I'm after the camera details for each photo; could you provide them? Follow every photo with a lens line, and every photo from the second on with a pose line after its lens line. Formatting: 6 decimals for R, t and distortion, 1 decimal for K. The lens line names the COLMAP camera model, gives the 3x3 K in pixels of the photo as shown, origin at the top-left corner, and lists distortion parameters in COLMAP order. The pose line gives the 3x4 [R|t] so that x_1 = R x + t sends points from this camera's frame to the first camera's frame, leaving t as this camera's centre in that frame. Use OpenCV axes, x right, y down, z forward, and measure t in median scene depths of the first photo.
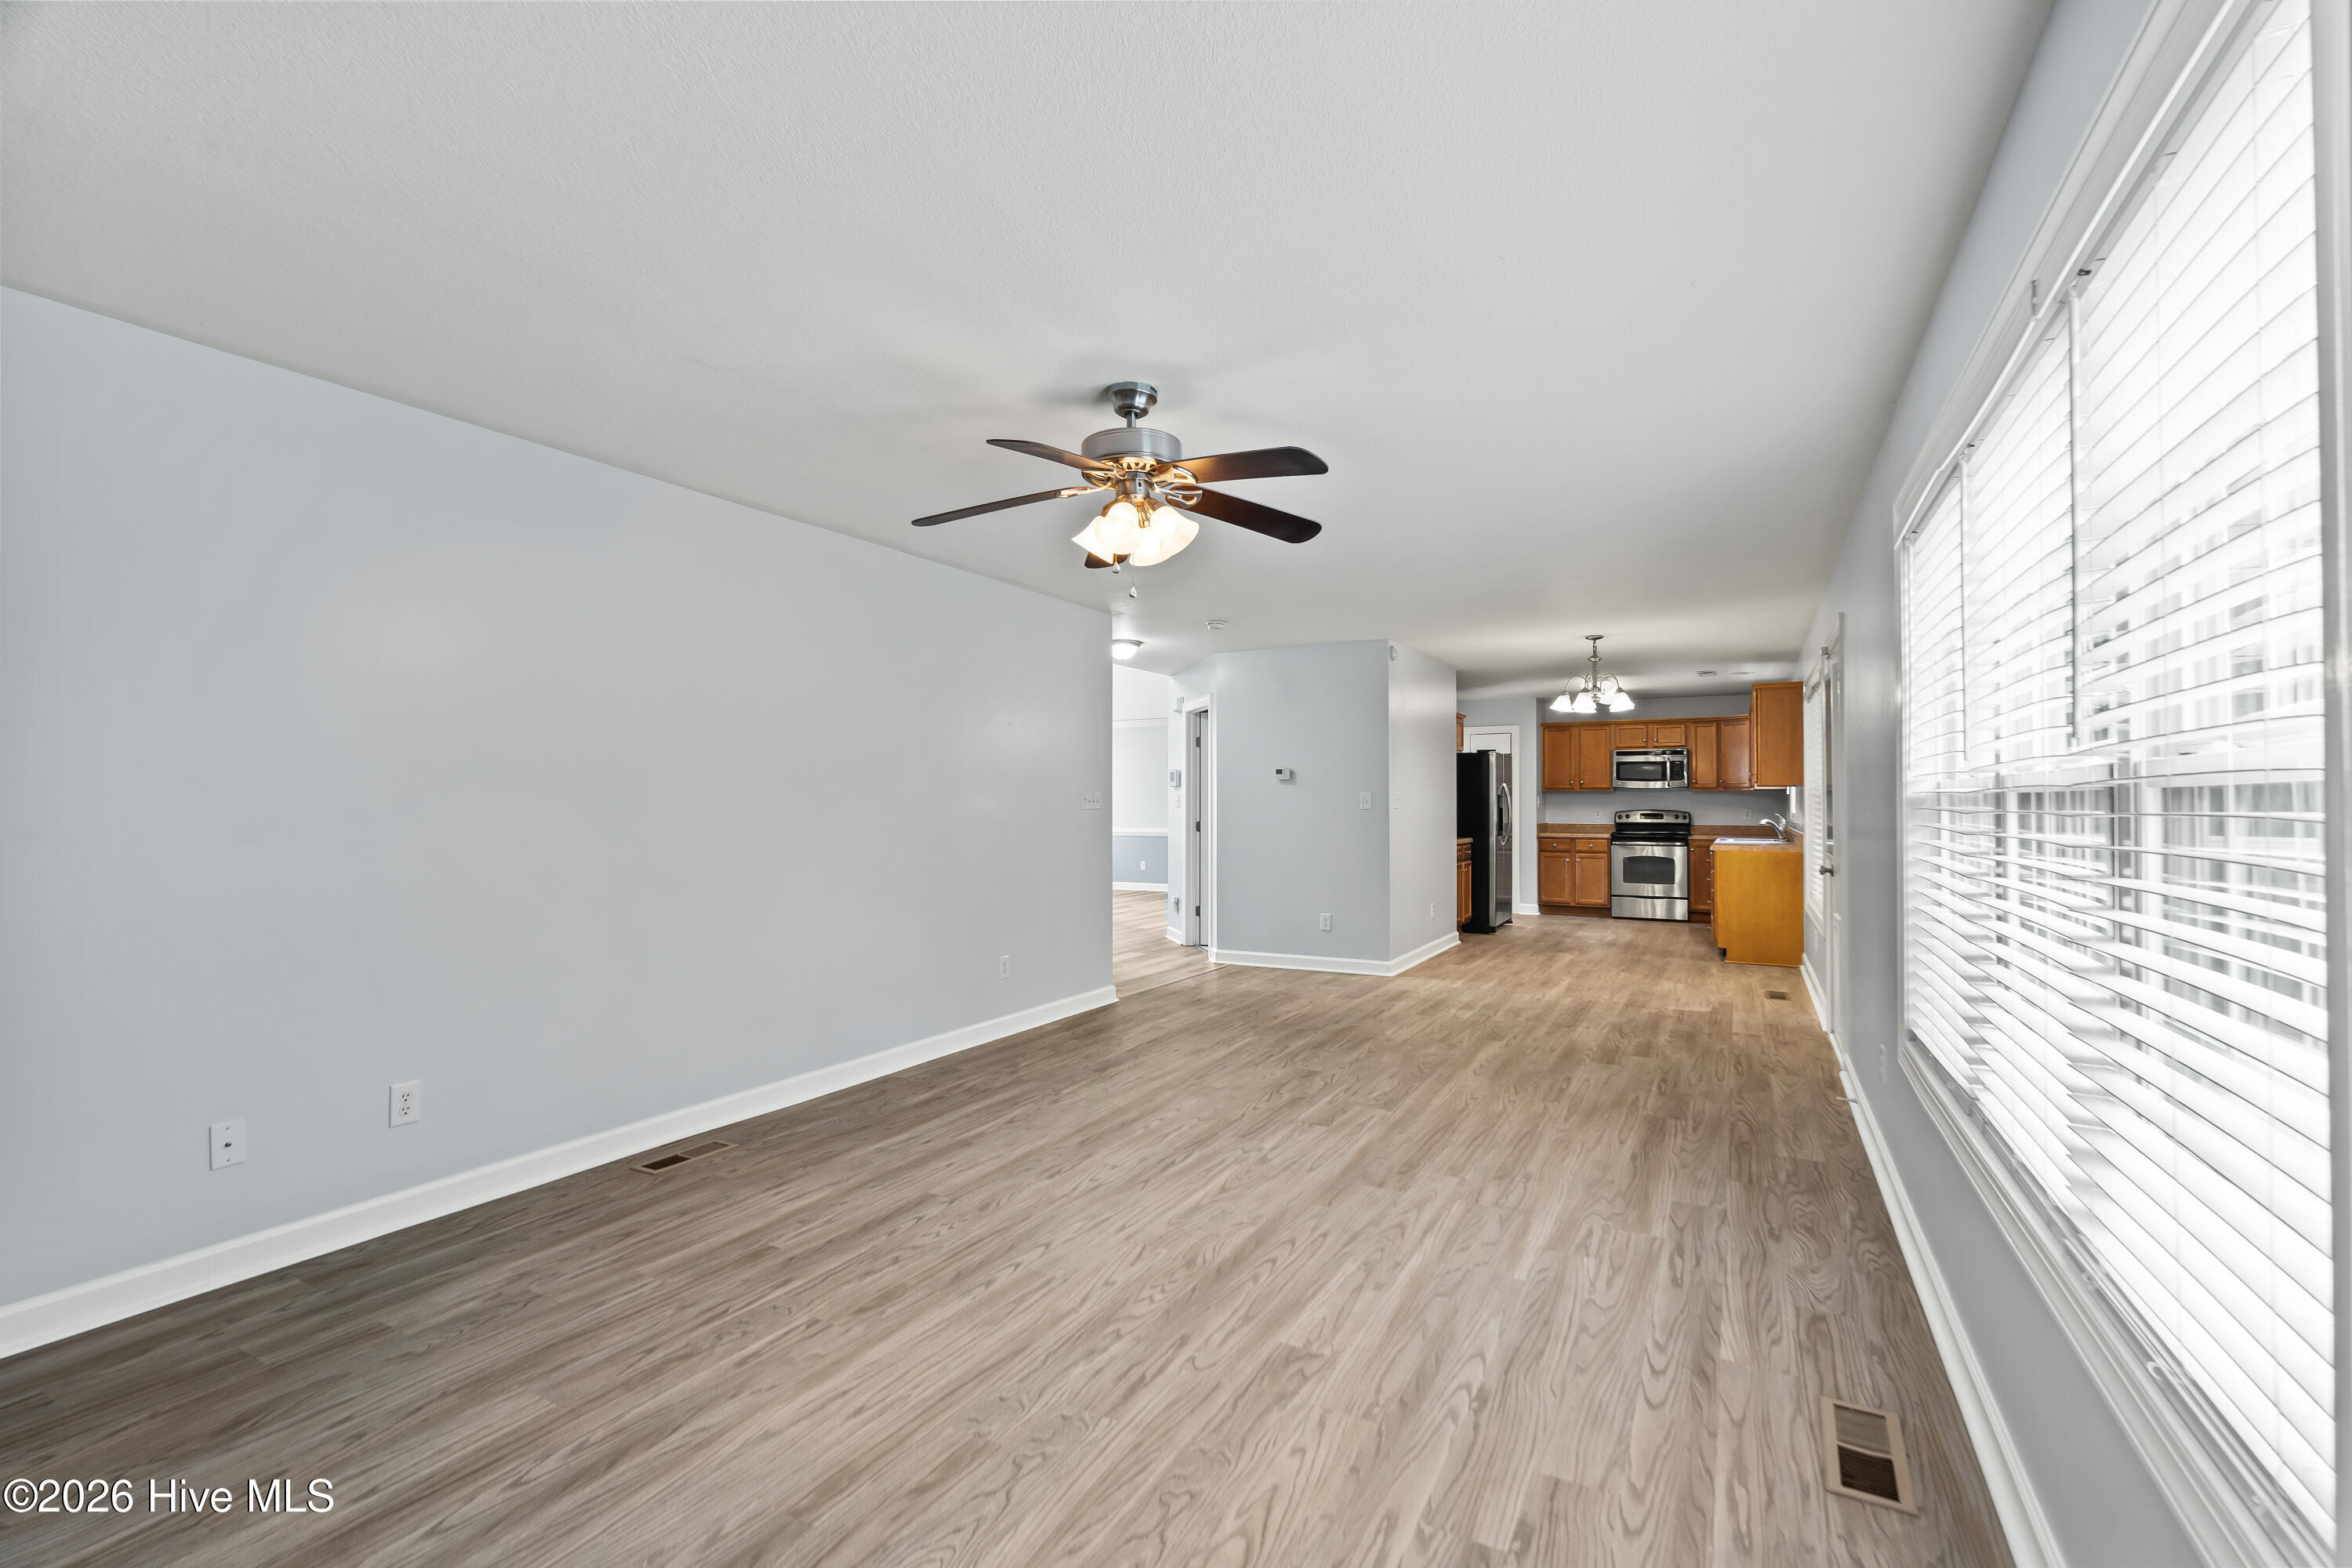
lens RADIAL K [[1041.2, 0, 1166.7], [0, 1041.2, 797.3], [0, 0, 1]] dist [-0.002159, 0.000746]
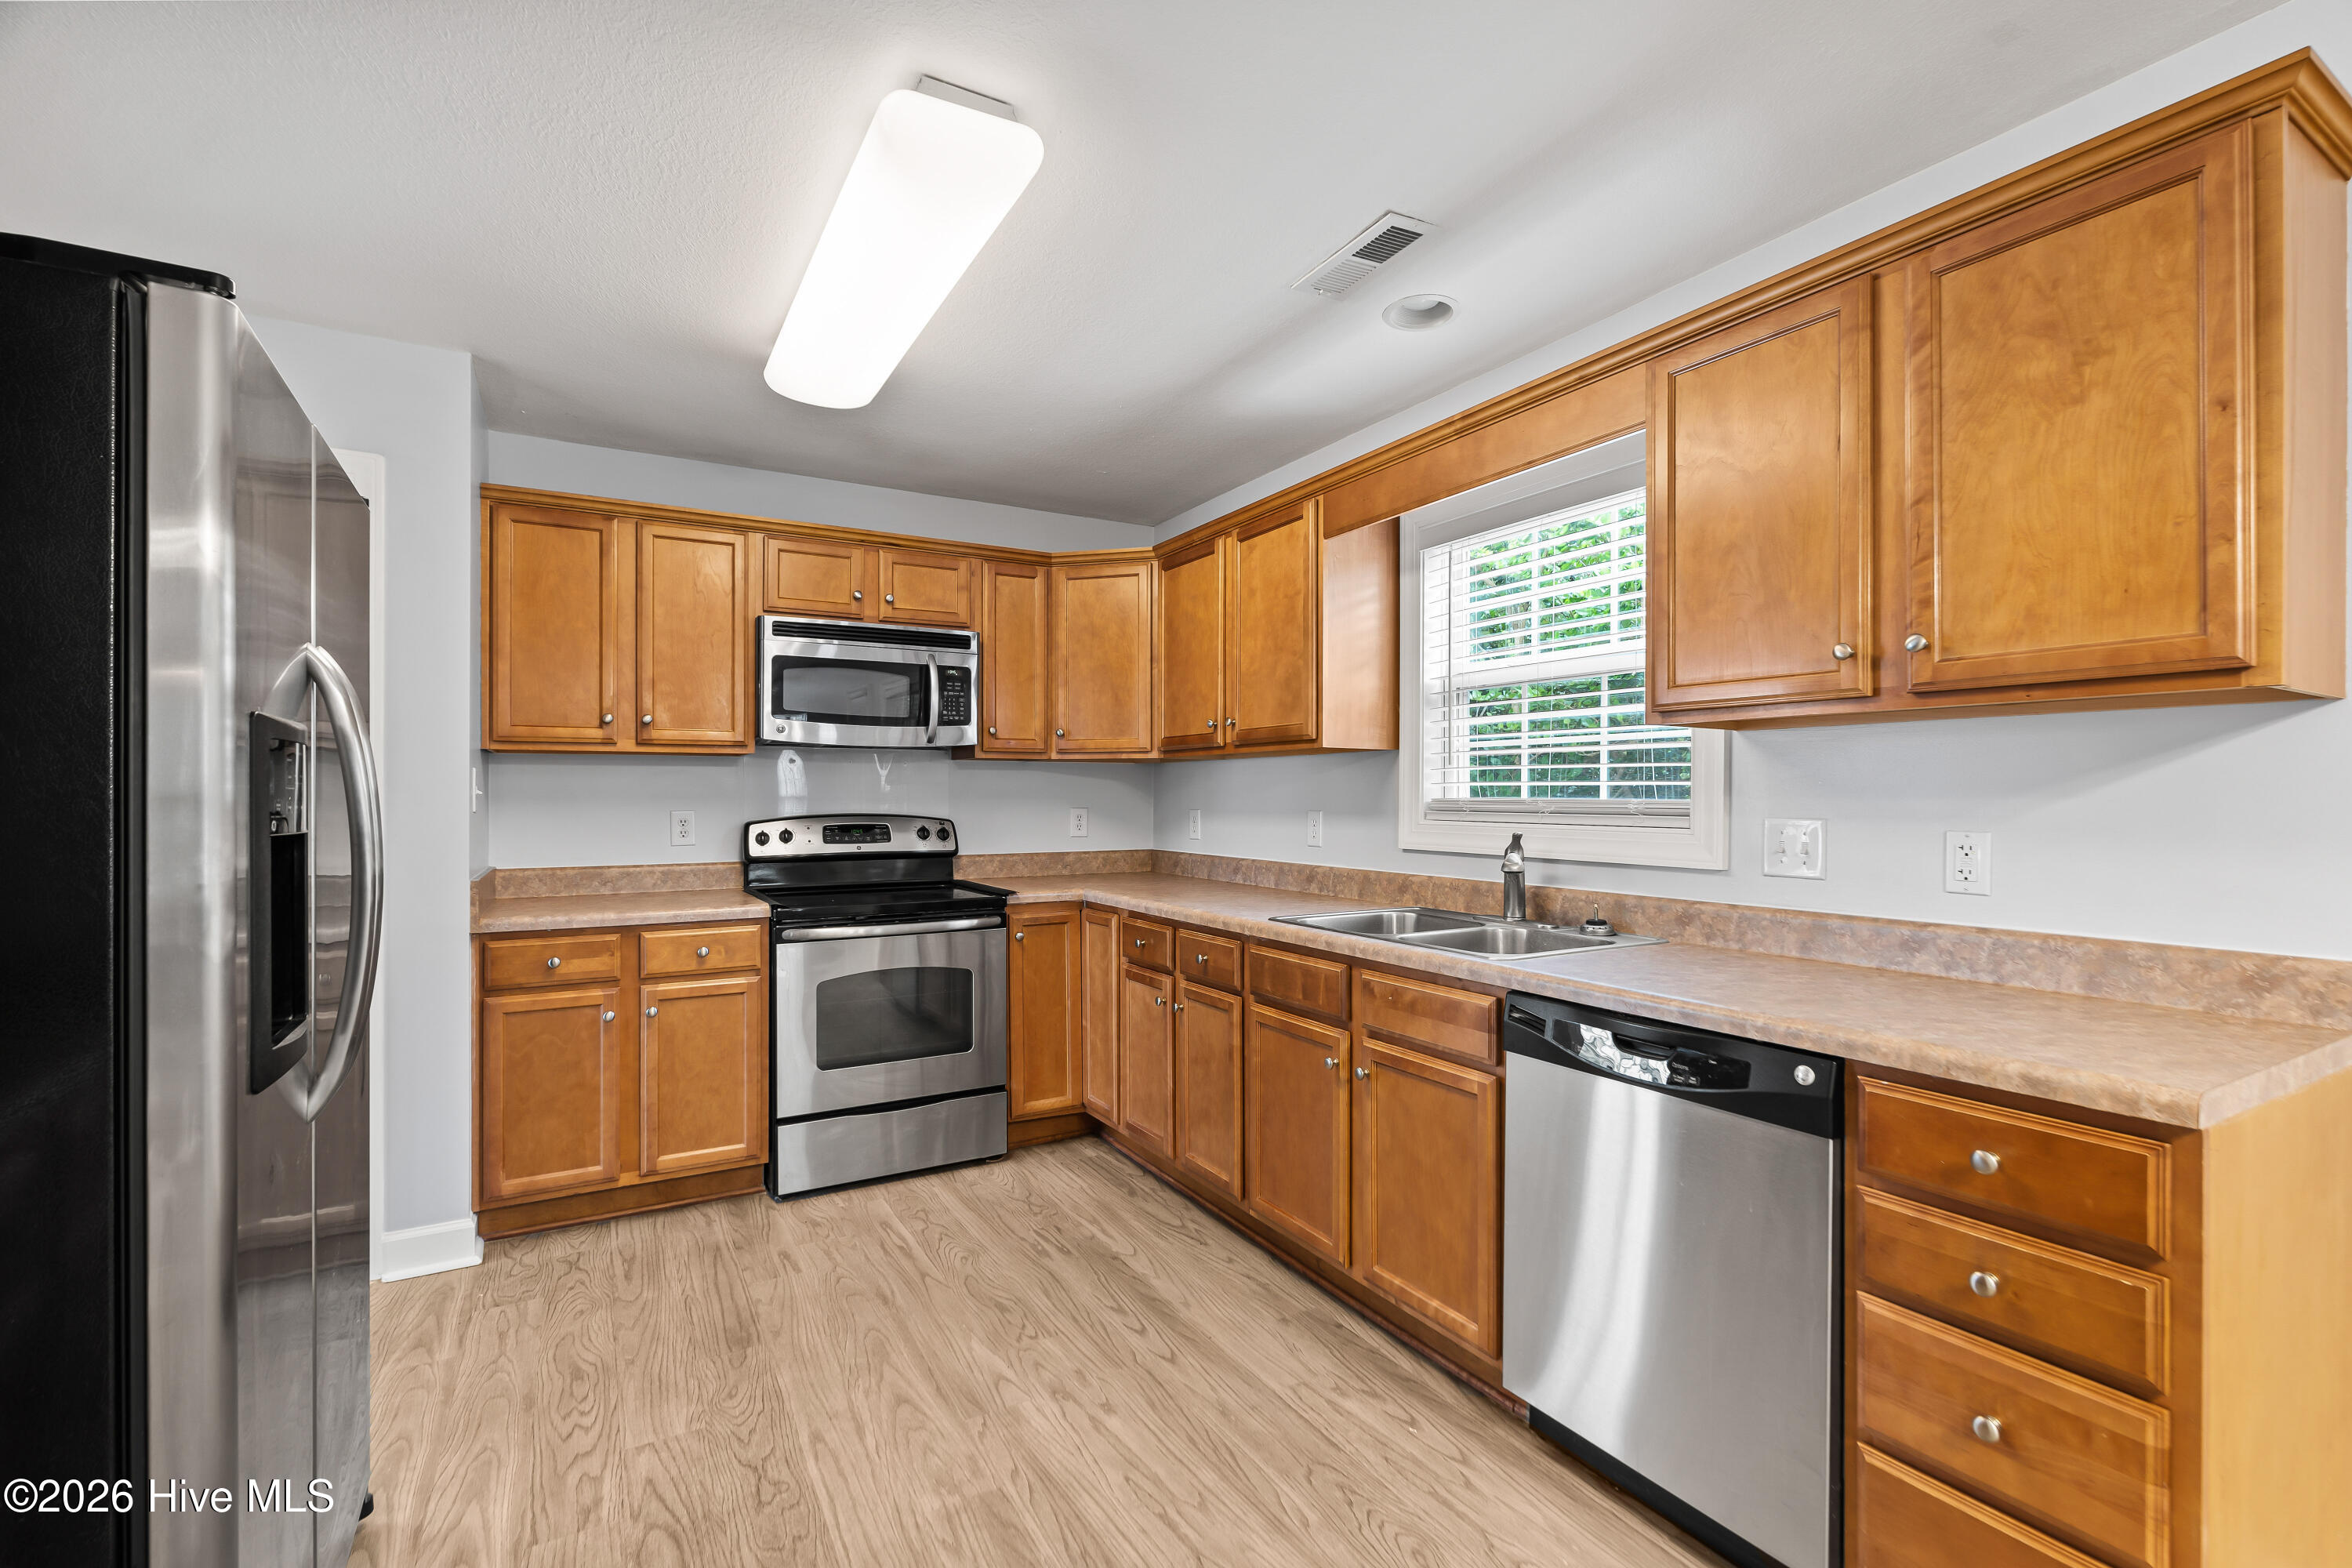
lens RADIAL K [[1041.2, 0, 1174.8], [0, 1041.2, 777.0], [0, 0, 1]] dist [-0.002159, 0.000746]
pose [[0.503318, 0.004422, 0.864090, 0.805830], [-0.000956, 0.999989, -0.004560, 0.004900], [-0.864101, 0.001469, 0.503316, 2.595951]]
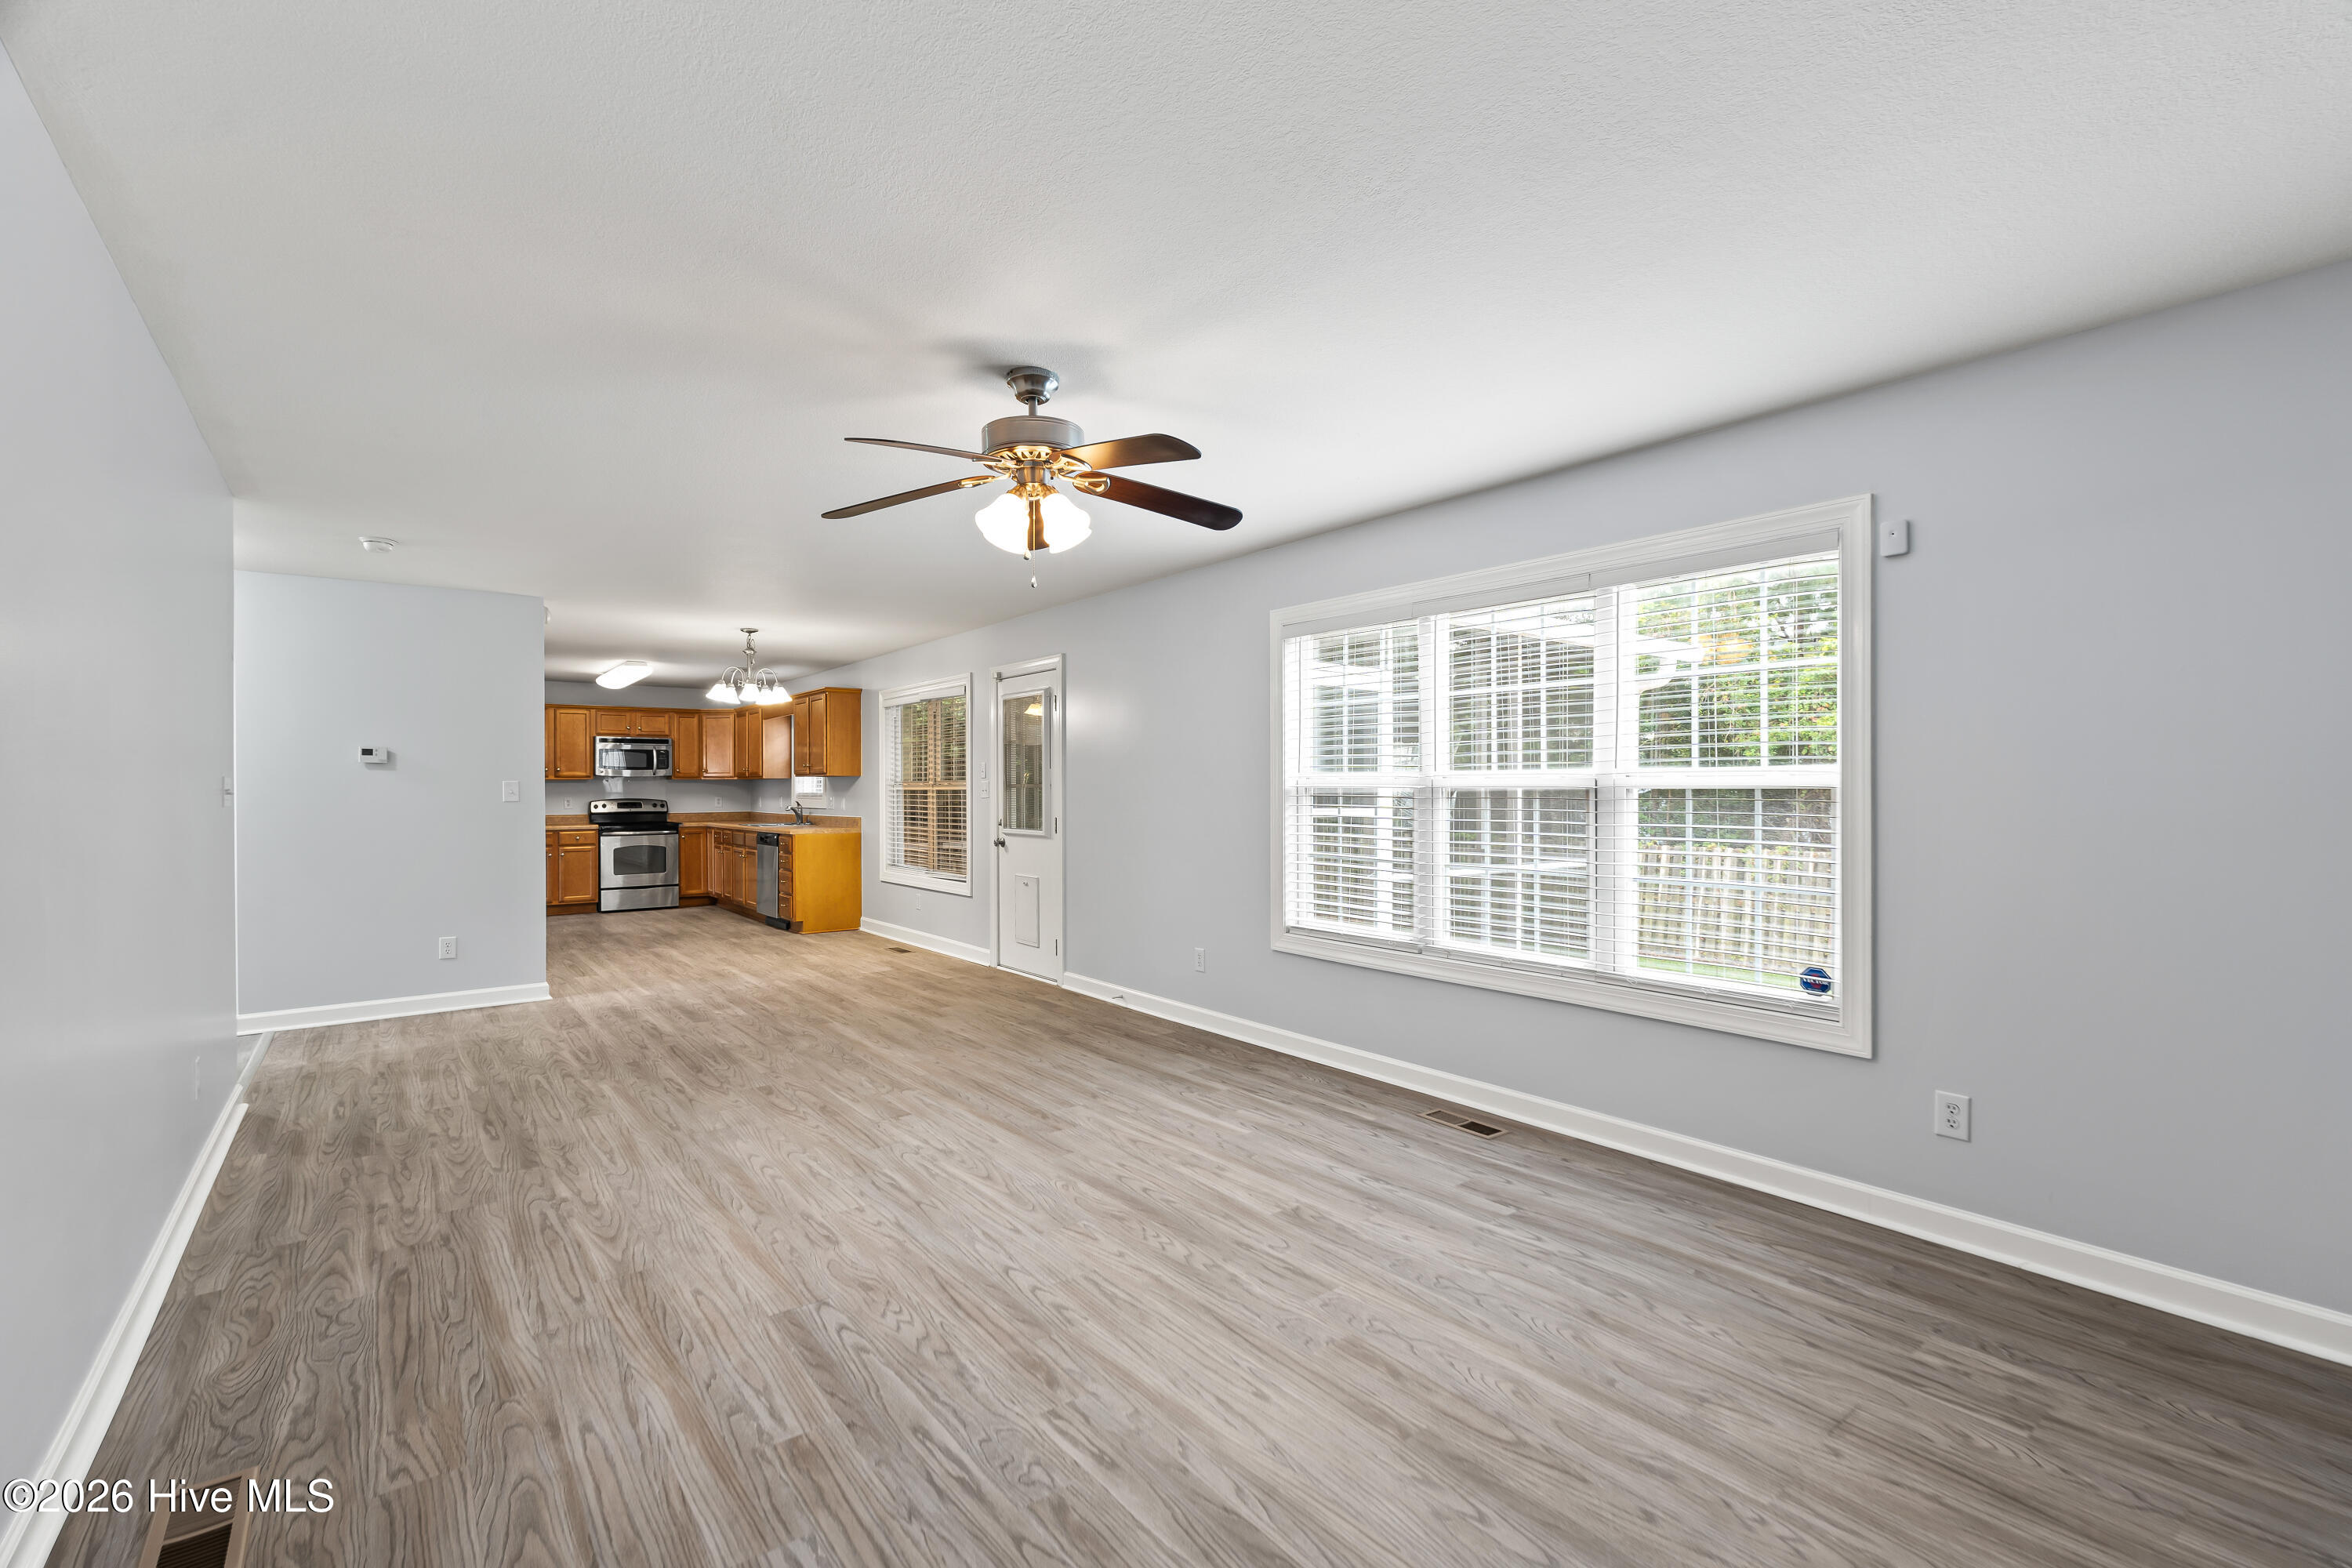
lens RADIAL K [[1041.2, 0, 1197.1], [0, 1041.2, 811.7], [0, 0, 1]] dist [-0.002159, 0.000746]
pose [[0.386986, -0.021904, 0.921825, -0.811091], [-0.002181, 0.999693, 0.024669, -0.004585], [-0.922083, -0.011558, 0.386820, 0.435042]]
